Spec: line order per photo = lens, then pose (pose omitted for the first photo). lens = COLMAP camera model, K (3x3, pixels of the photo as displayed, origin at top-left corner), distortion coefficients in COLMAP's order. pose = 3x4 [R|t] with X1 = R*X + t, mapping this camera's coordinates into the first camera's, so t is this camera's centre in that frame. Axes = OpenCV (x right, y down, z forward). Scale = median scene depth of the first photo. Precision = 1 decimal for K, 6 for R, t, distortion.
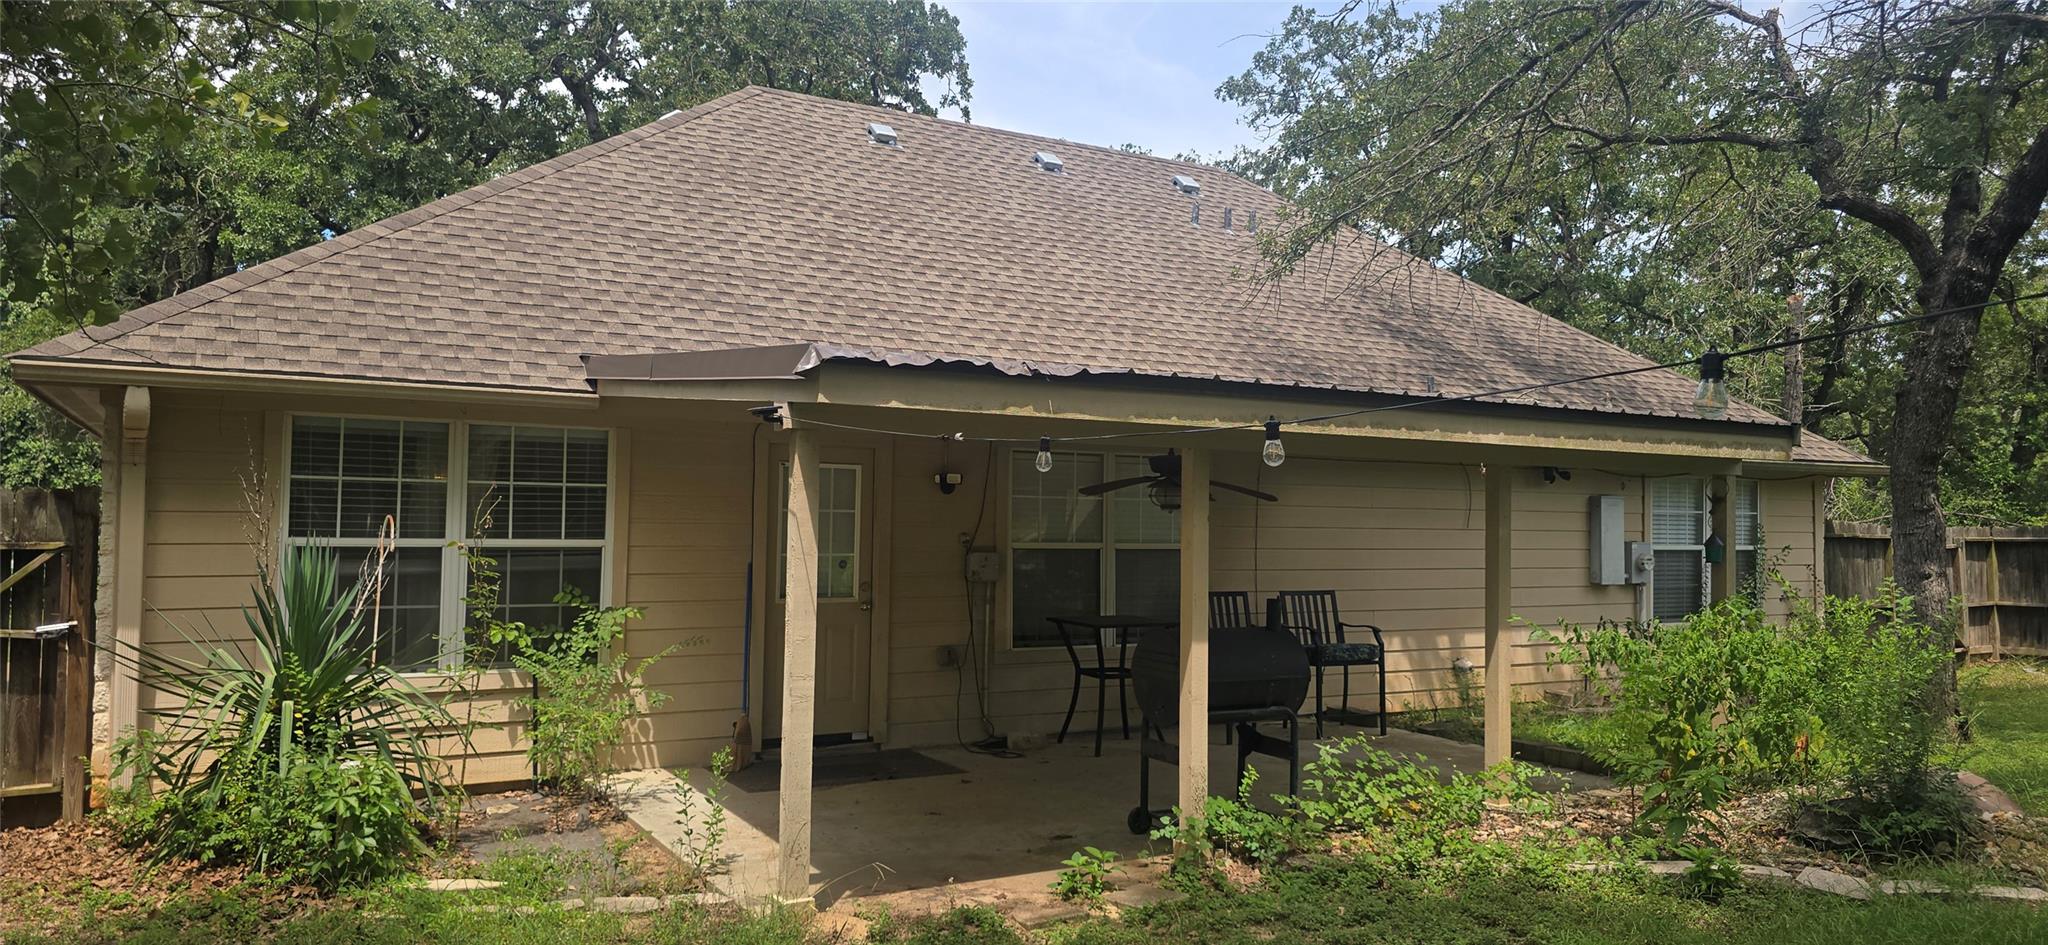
lens RADIAL K [[1399.4, 0, 1021.6], [0, 1399.4, 483.3], [0, 0, 1]] dist [0.049334, -0.013615]
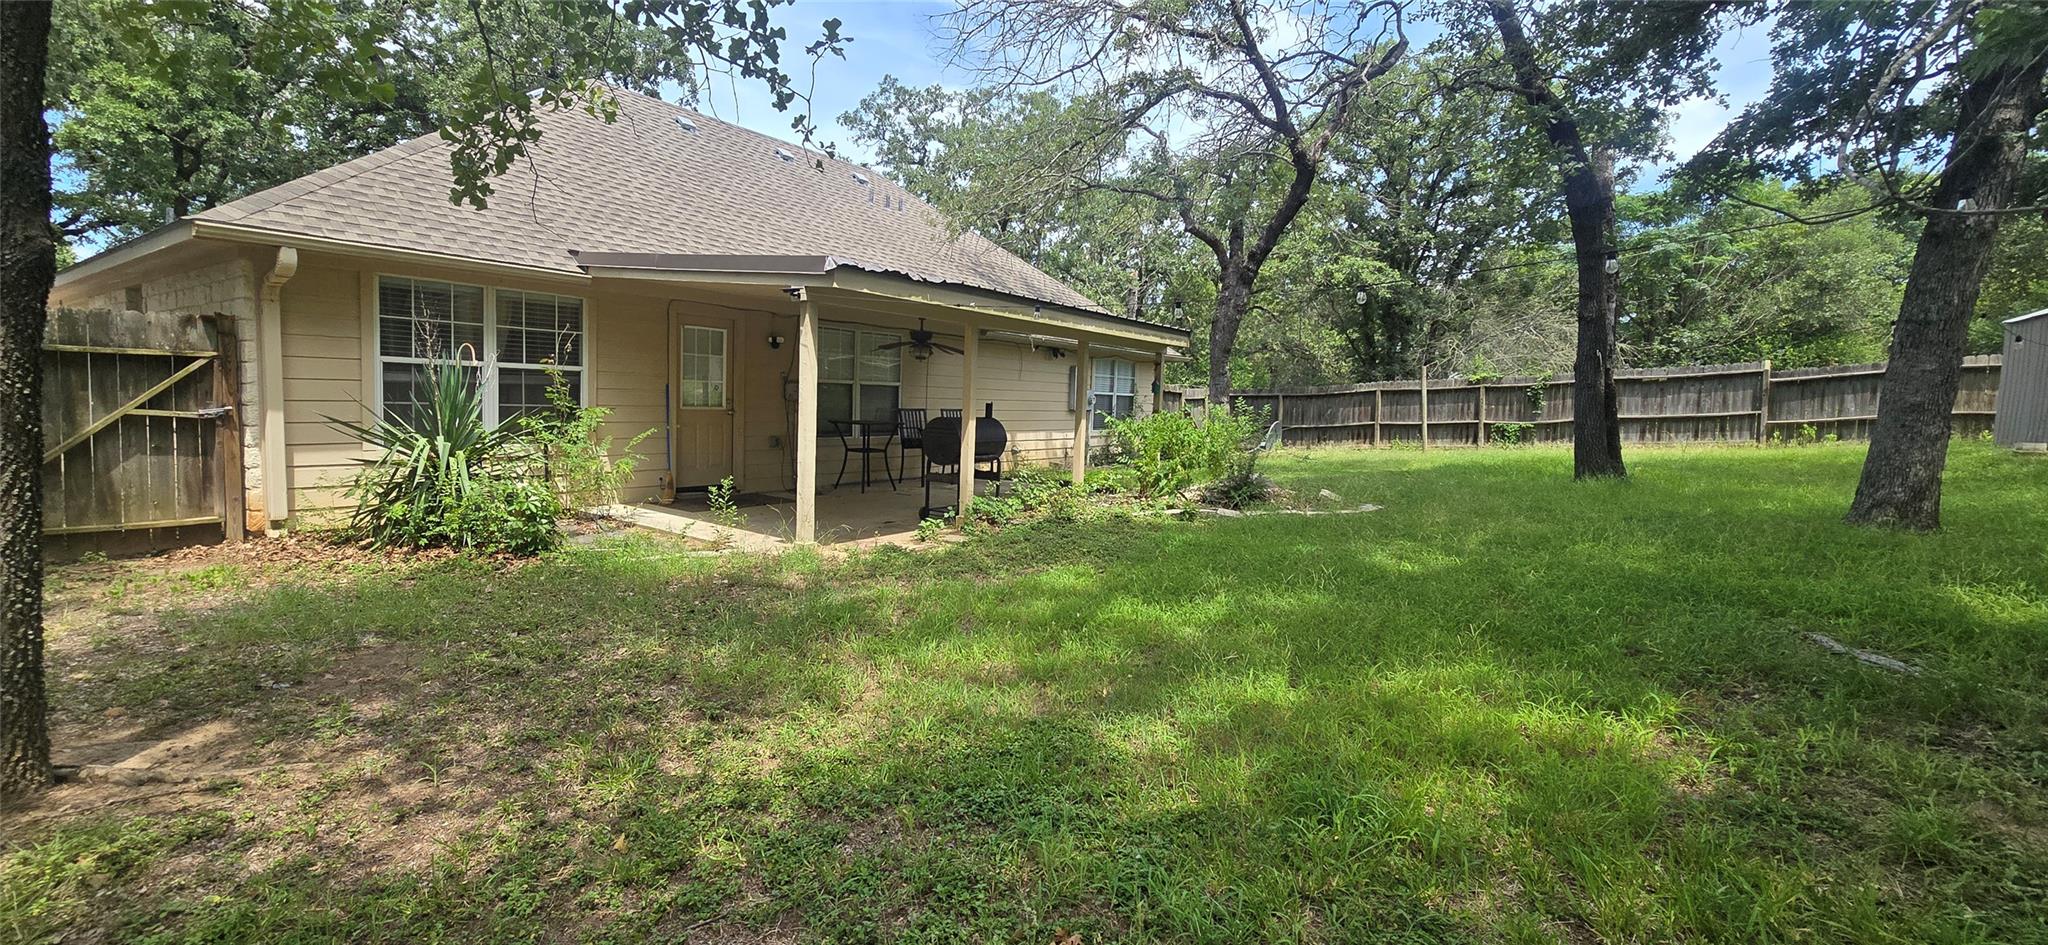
lens RADIAL K [[843.4, 0, 1027.6], [0, 843.4, 474.4], [0, 0, 1]] dist [-0.003288, 0.001826]
pose [[0.909366, -0.021705, 0.415430, -0.256435], [-0.031066, 0.992306, 0.119848, 0.033533], [-0.414835, -0.121892, 0.901695, -0.124165]]
